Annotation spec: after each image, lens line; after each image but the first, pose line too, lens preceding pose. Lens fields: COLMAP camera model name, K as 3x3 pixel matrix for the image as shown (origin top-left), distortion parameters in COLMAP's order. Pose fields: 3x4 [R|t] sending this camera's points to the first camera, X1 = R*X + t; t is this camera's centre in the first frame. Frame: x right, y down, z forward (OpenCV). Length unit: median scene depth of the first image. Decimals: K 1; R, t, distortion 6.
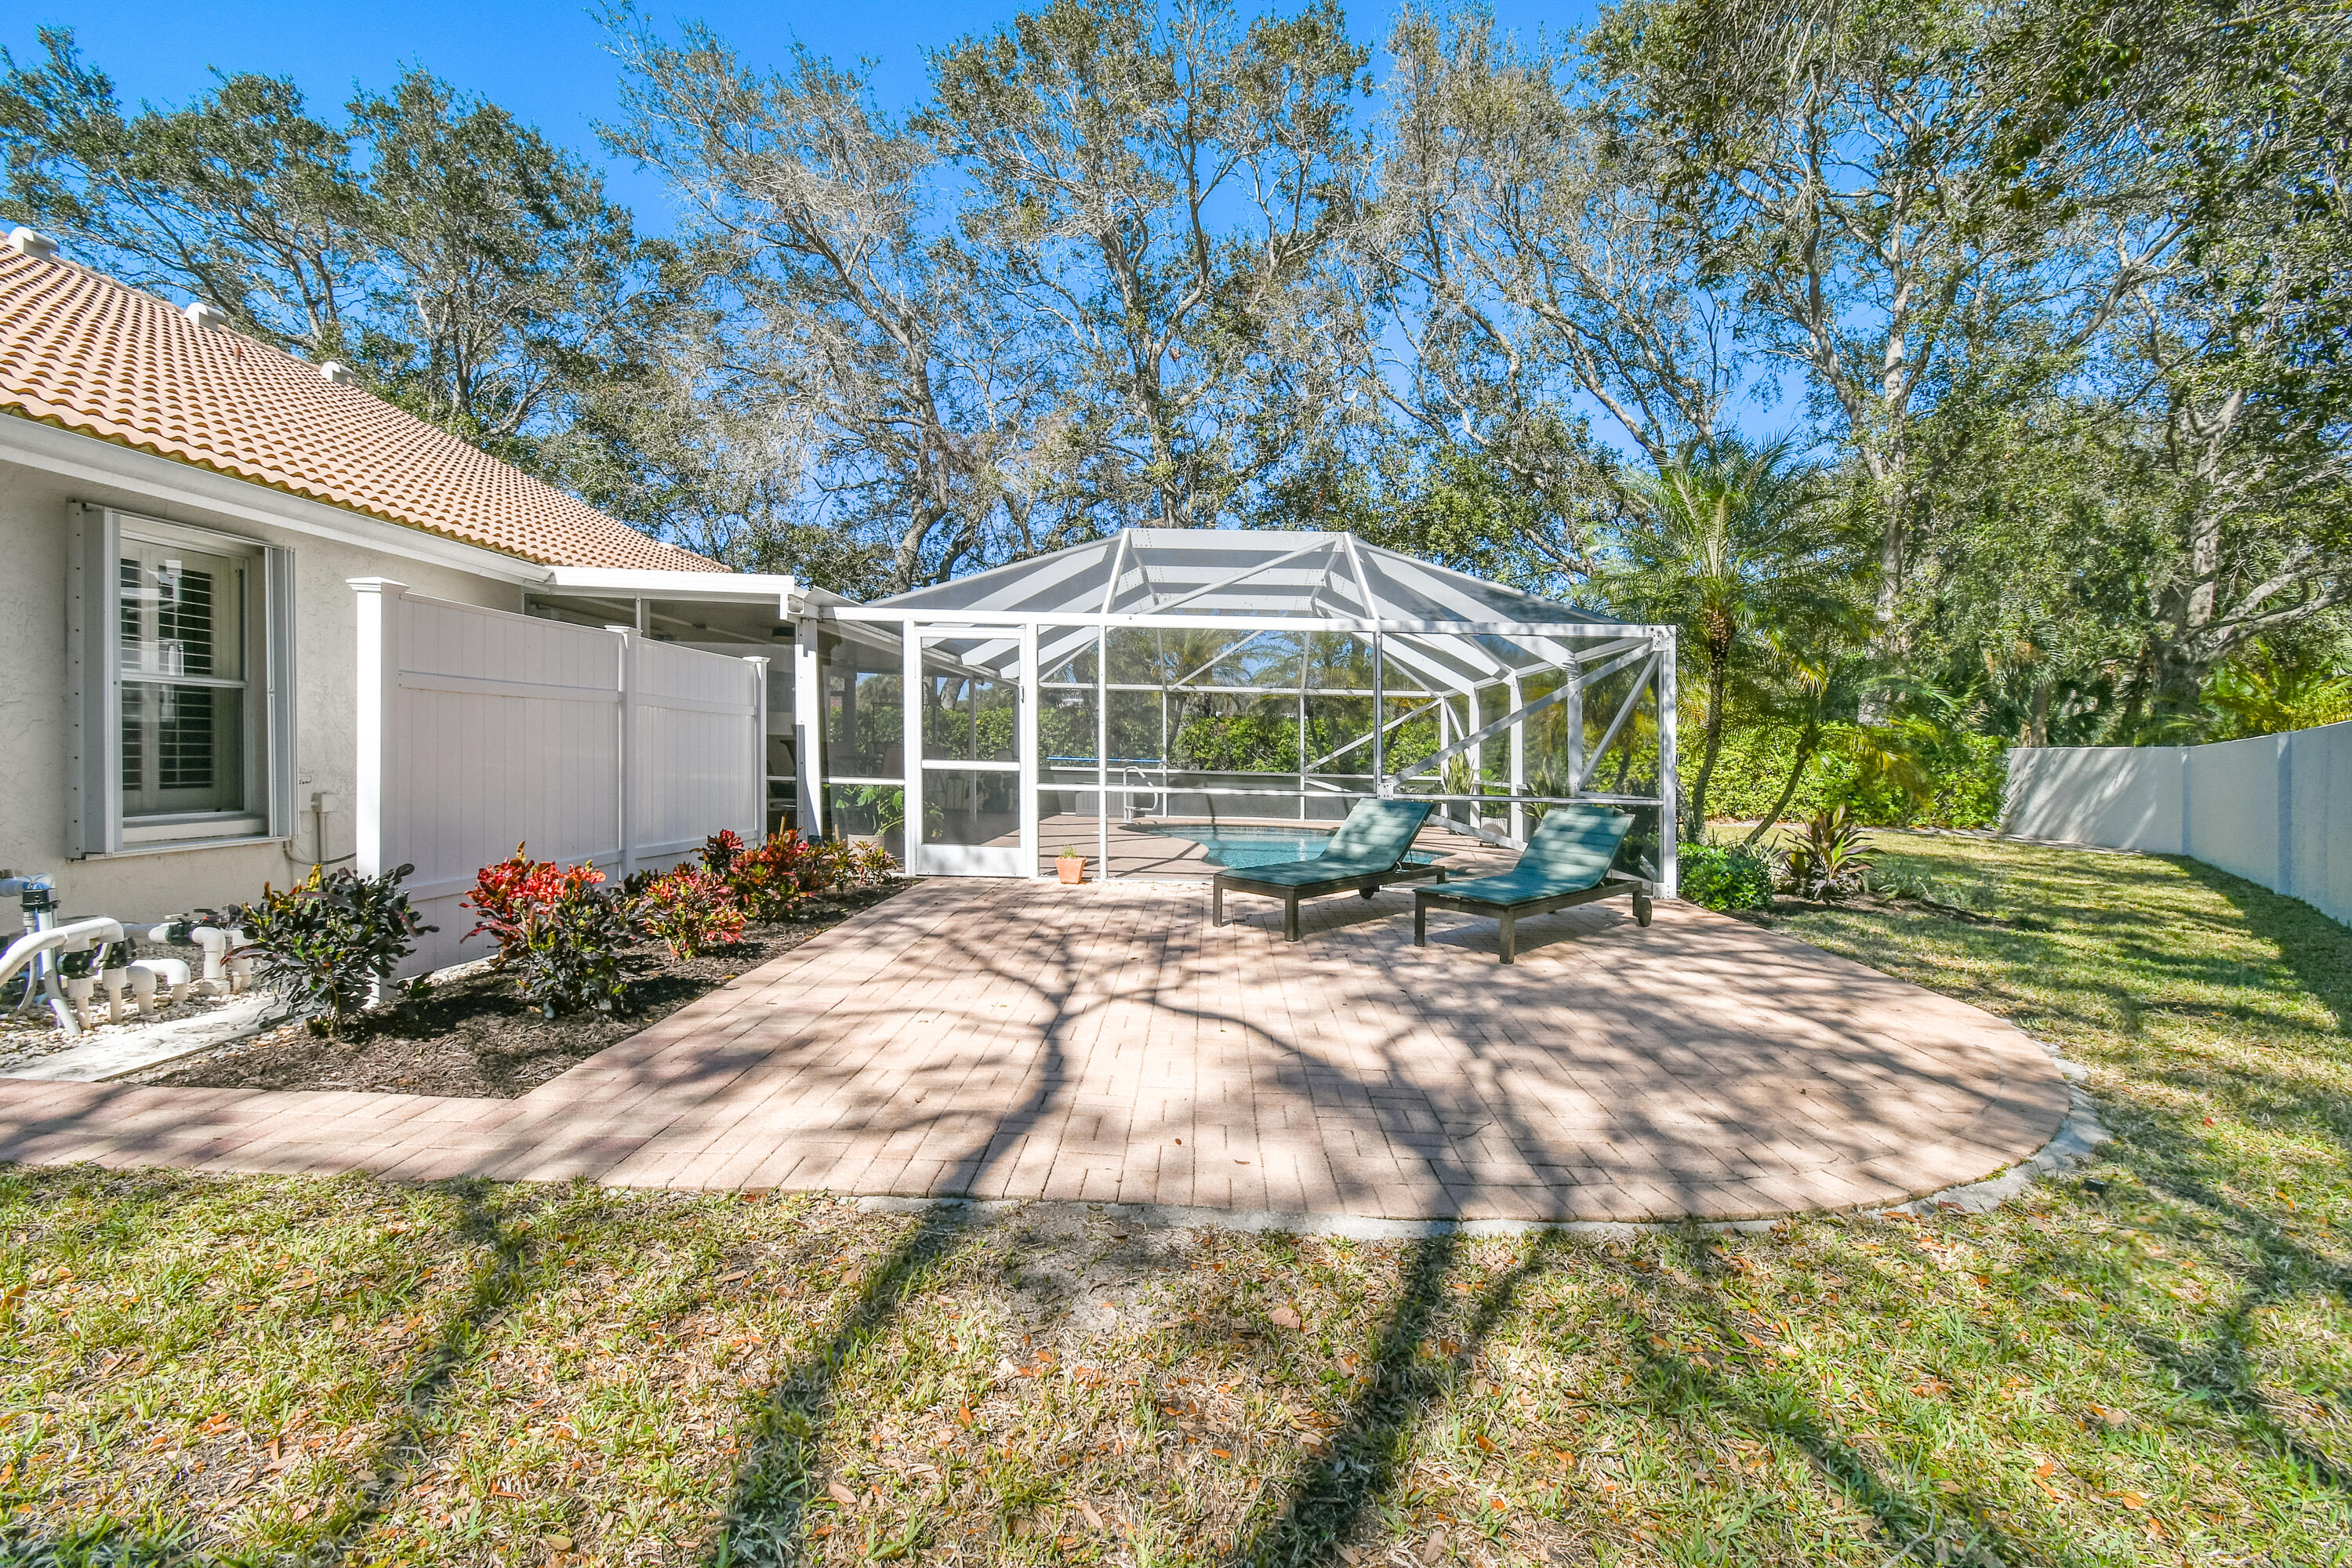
lens RADIAL K [[1056.4, 0, 1163.1], [0, 1056.4, 735.2], [0, 0, 1]] dist [0.014560, -0.006695]
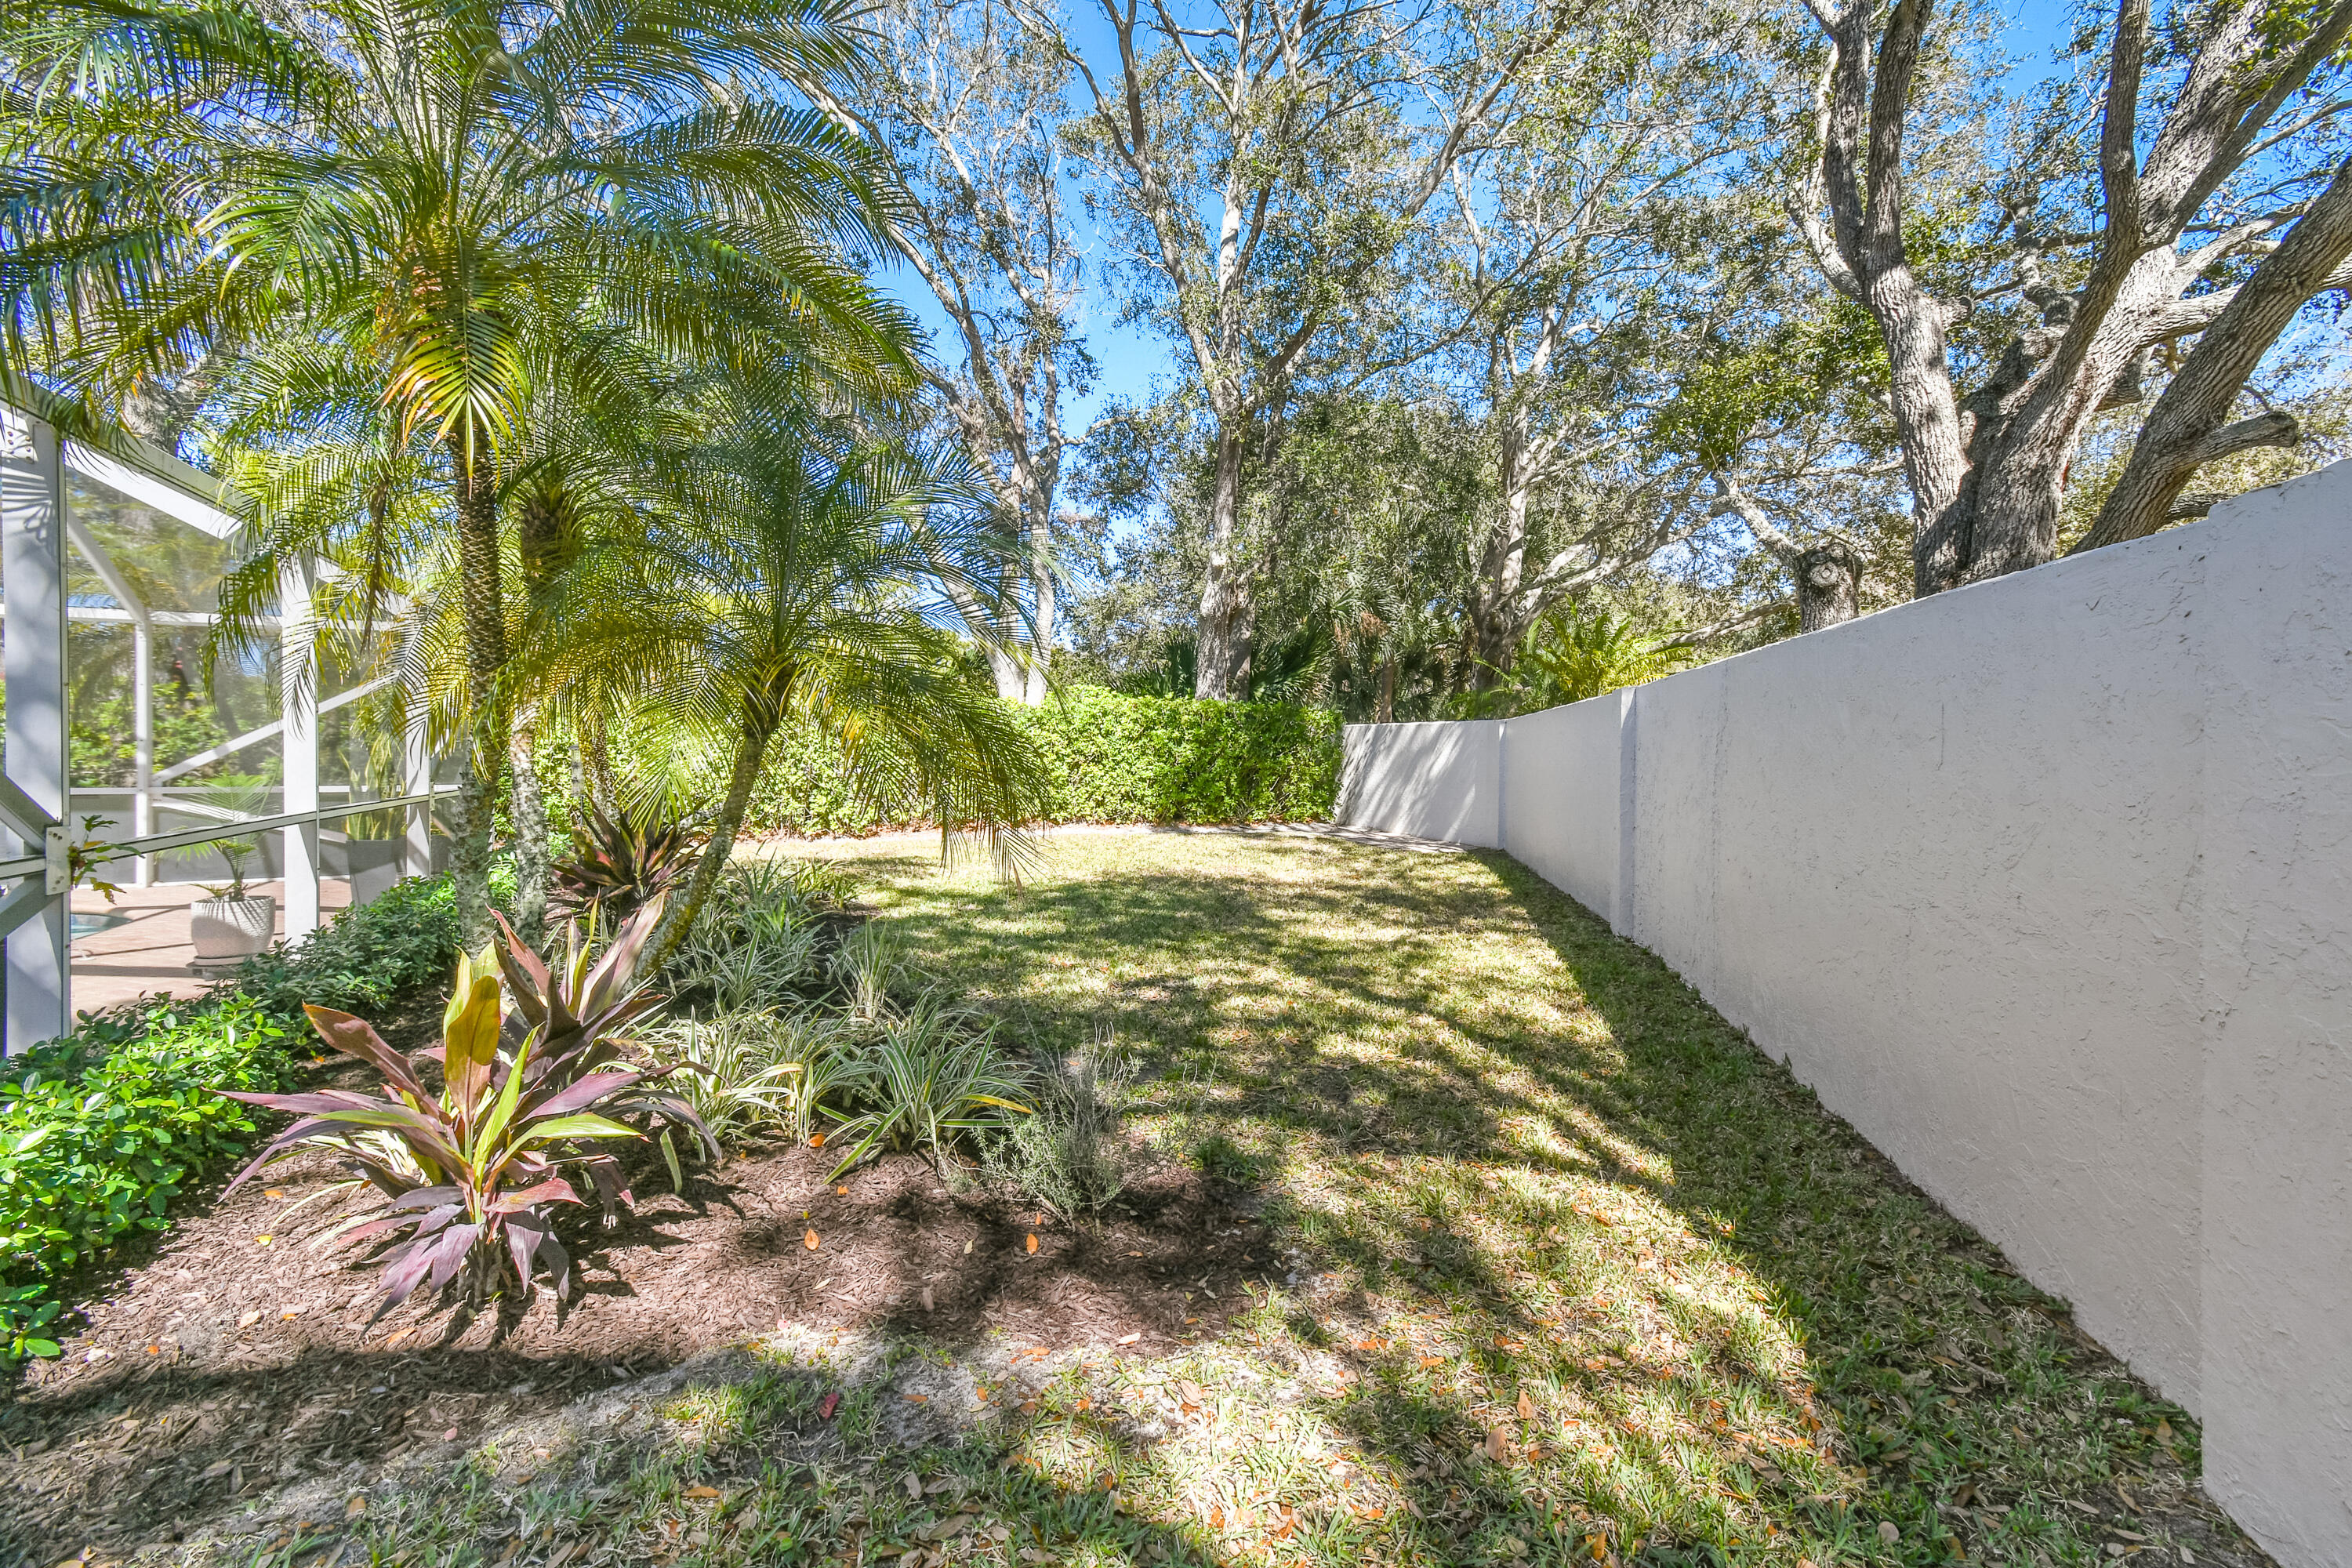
lens RADIAL K [[1056.4, 0, 1174.1], [0, 1056.4, 773.7], [0, 0, 1]] dist [0.014560, -0.006695]
pose [[0.887821, -0.029517, 0.459242, 0.280035], [0.006992, 0.998691, 0.050671, 0.007775], [-0.460136, -0.041776, 0.886865, 0.307551]]
